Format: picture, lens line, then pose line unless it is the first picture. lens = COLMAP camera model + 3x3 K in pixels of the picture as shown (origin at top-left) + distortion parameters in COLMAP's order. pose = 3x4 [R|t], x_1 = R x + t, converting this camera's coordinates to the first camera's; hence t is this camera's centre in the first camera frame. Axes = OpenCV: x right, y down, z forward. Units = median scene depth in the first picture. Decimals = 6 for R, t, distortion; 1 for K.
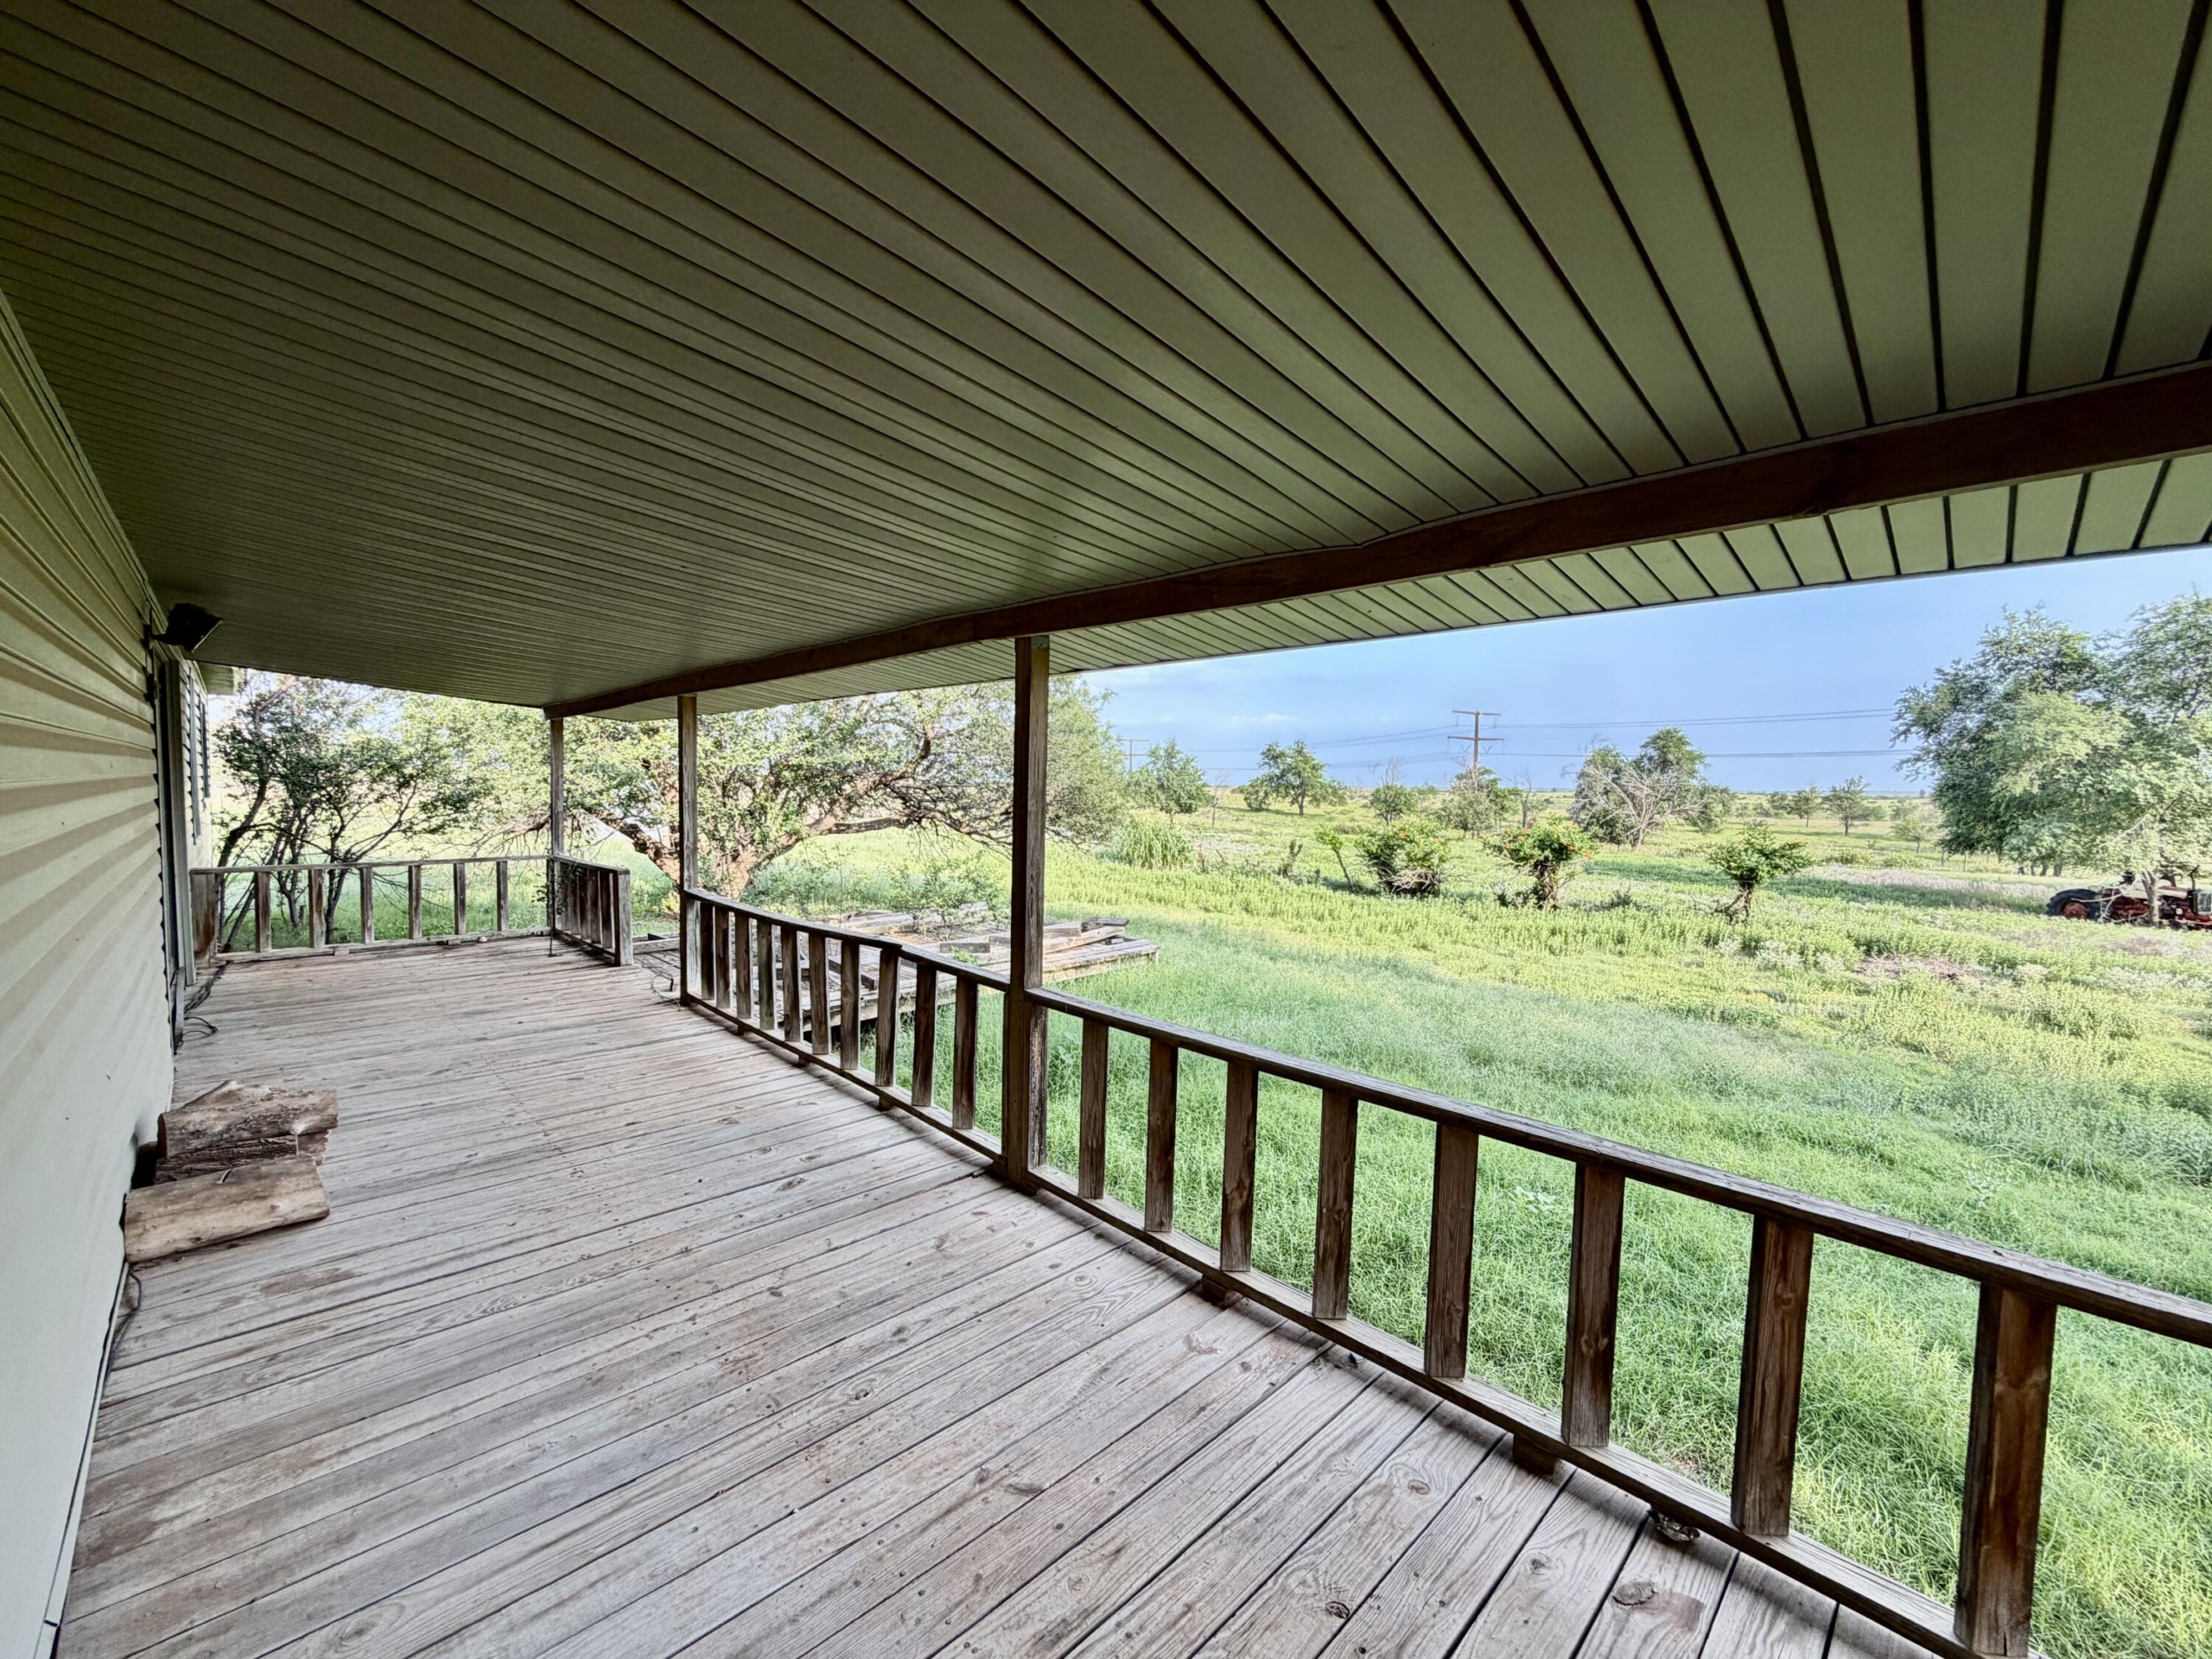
lens RADIAL K [[883.2, 0, 1102.3], [0, 883.2, 837.0], [0, 0, 1]] dist [0.000535, 0.000083]
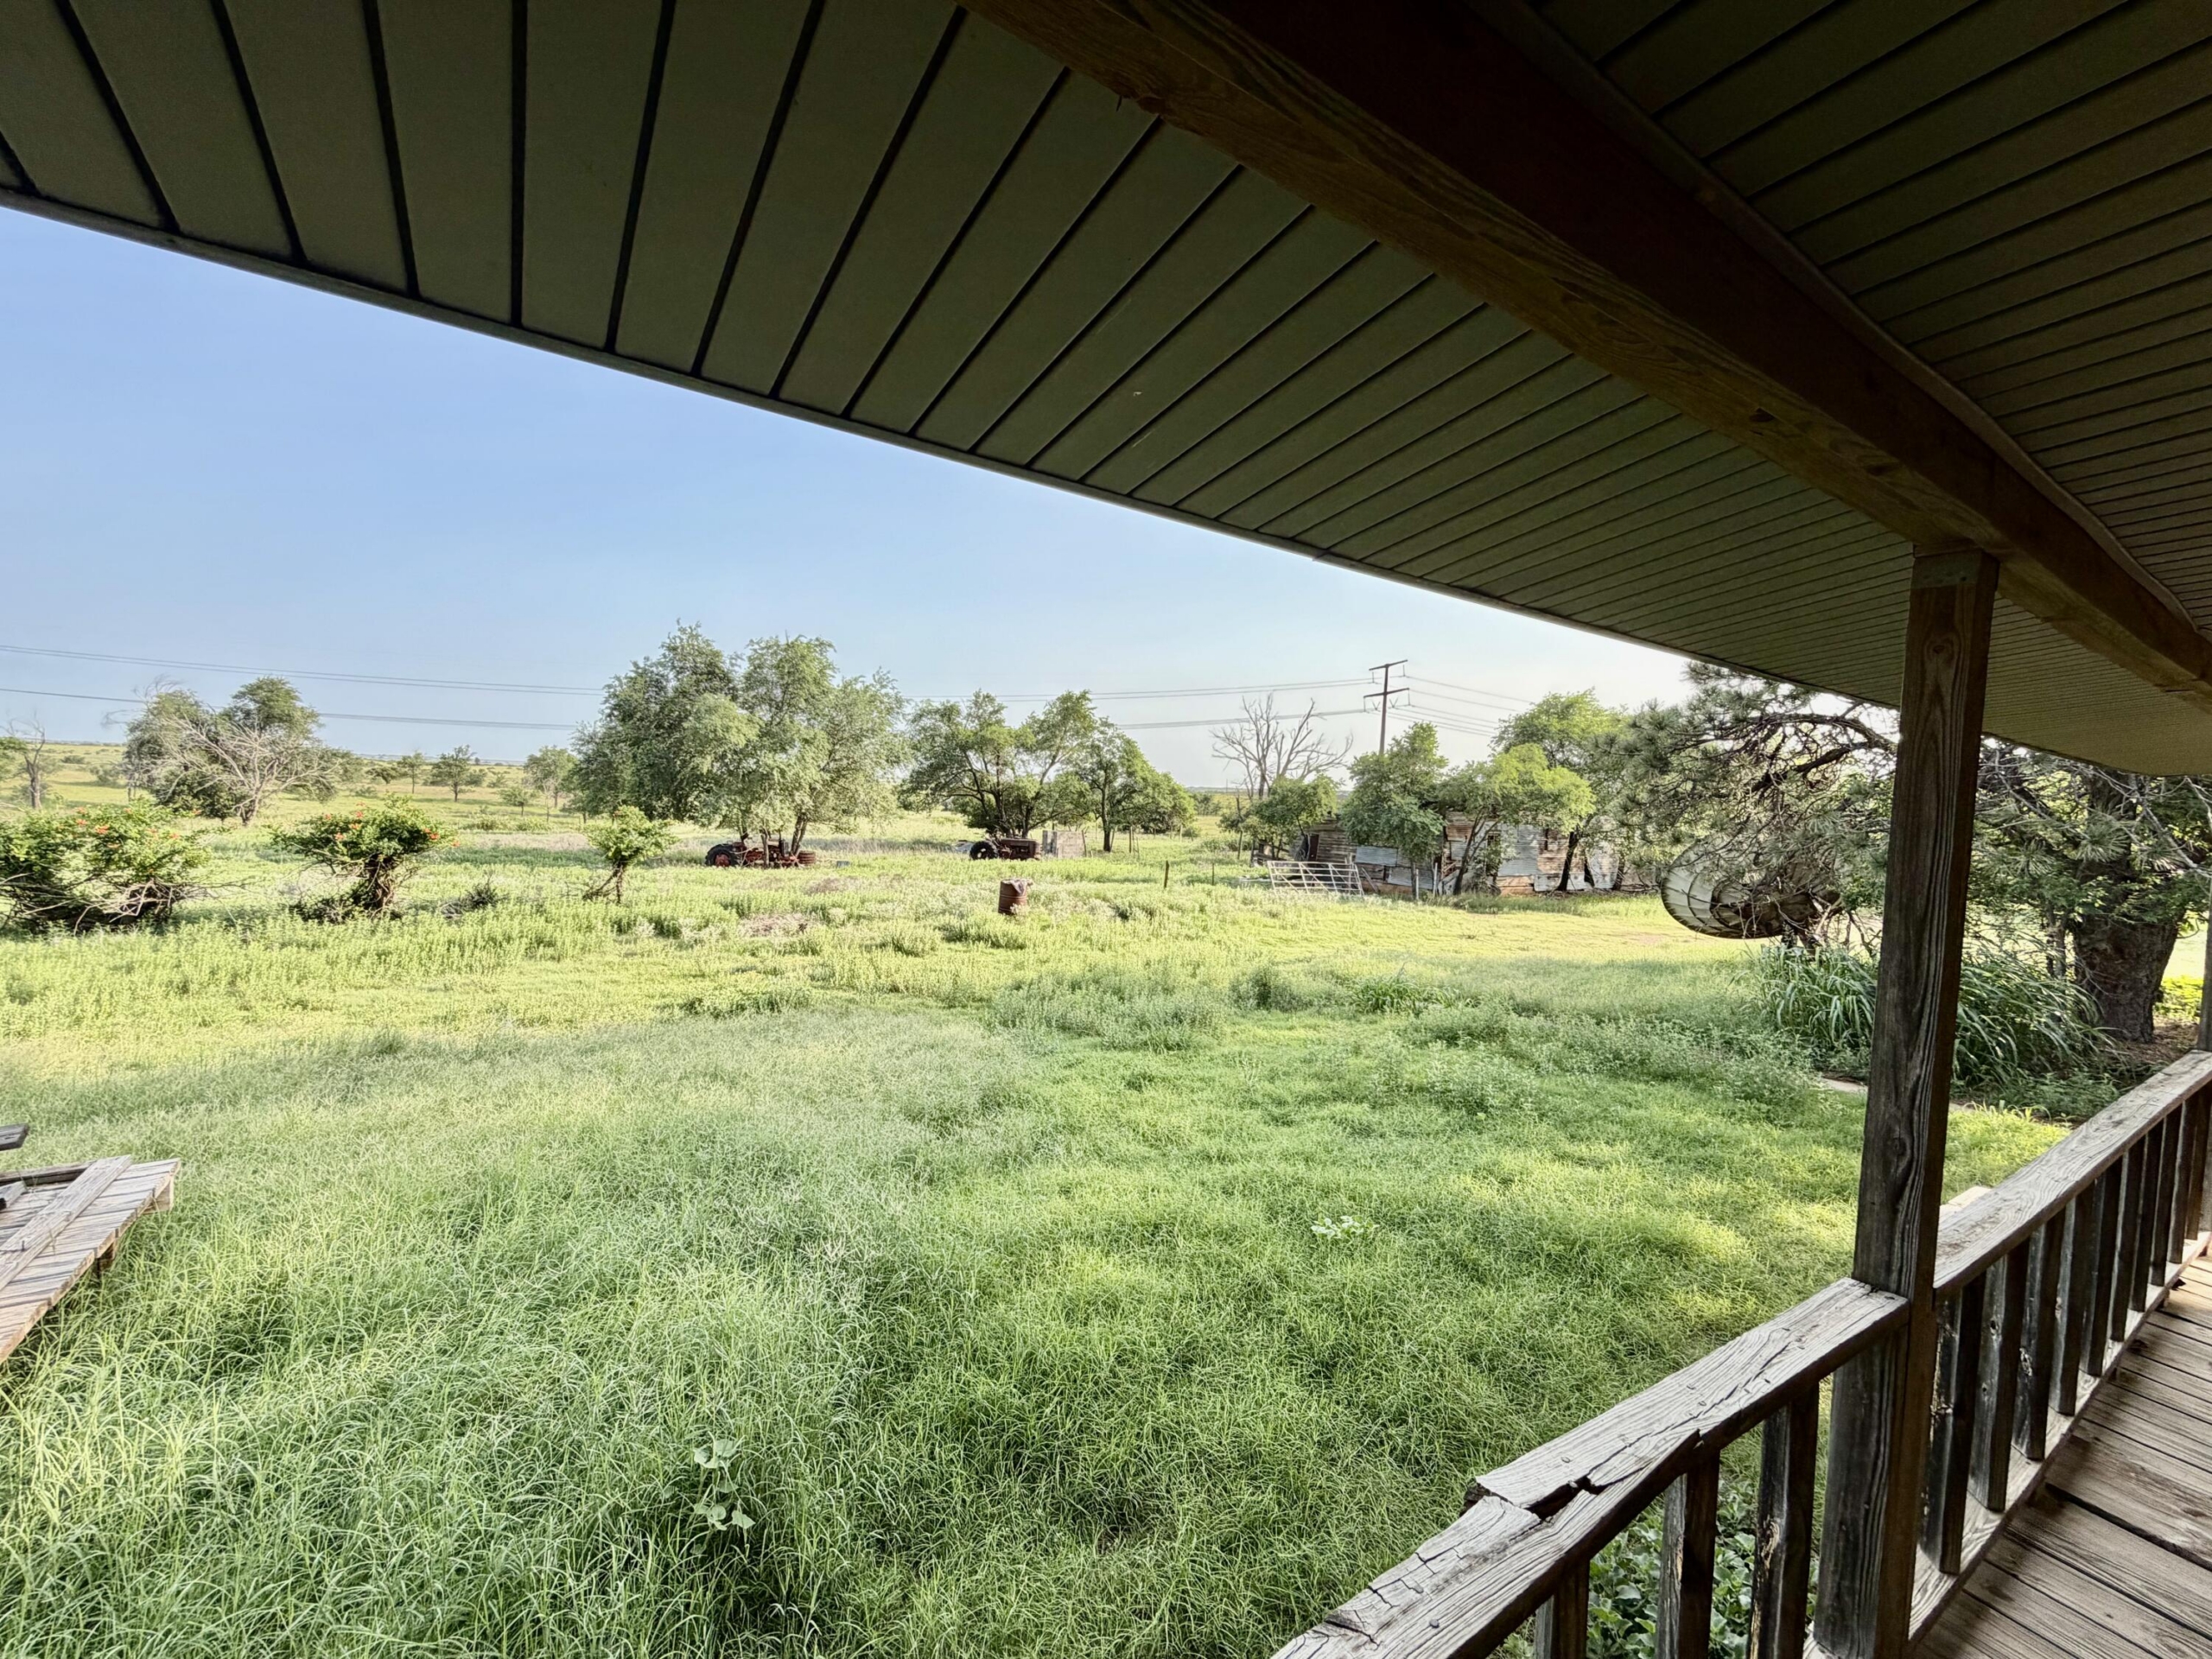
lens RADIAL K [[883.2, 0, 1104.3], [0, 883.2, 824.9], [0, 0, 1]] dist [0.000535, 0.000083]
pose [[0.203370, -0.041306, 0.978230, -0.074365], [0.015075, 0.999123, 0.039054, -0.012077], [-0.978986, 0.006804, 0.203814, 0.154022]]
